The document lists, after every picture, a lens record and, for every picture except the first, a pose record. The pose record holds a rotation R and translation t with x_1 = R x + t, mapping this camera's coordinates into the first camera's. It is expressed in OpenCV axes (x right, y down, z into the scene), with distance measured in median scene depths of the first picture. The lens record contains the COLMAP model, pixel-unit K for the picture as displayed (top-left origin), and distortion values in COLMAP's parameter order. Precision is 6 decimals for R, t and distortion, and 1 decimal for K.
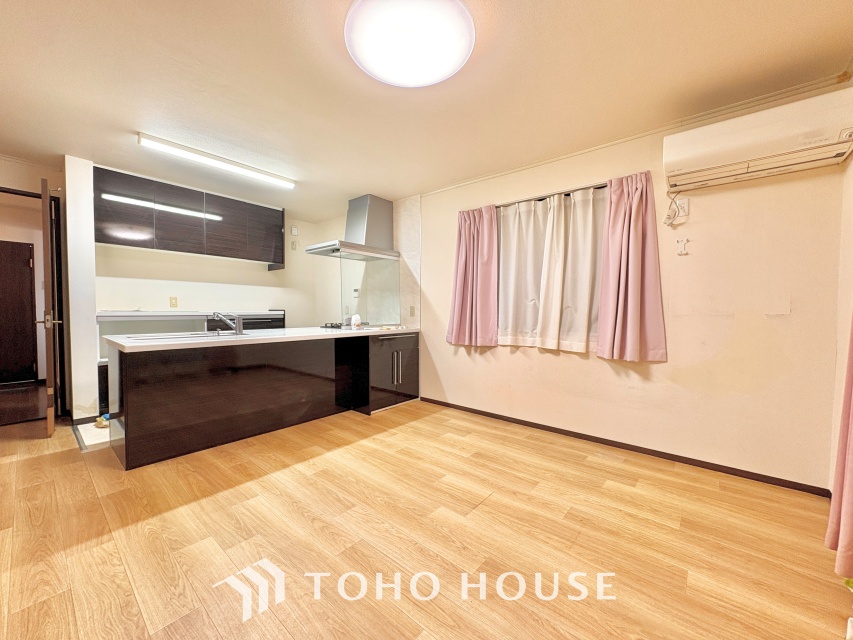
lens RADIAL K [[338.9, 0, 426.5], [0, 338.9, 320.0], [0, 0, 1]] dist [-0.000696, 0.000276]
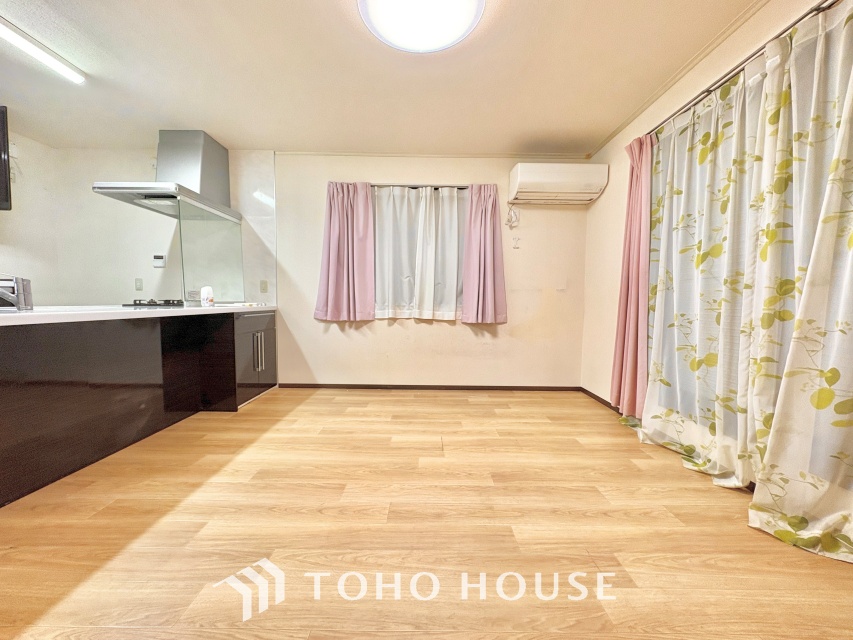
lens RADIAL K [[338.9, 0, 426.5], [0, 338.9, 320.0], [0, 0, 1]] dist [-0.000696, 0.000276]
pose [[0.762542, -0.032497, 0.646121, -0.363579], [0.014364, 0.999342, 0.033310, 0.046419], [-0.646779, -0.016119, 0.762507, 0.101382]]
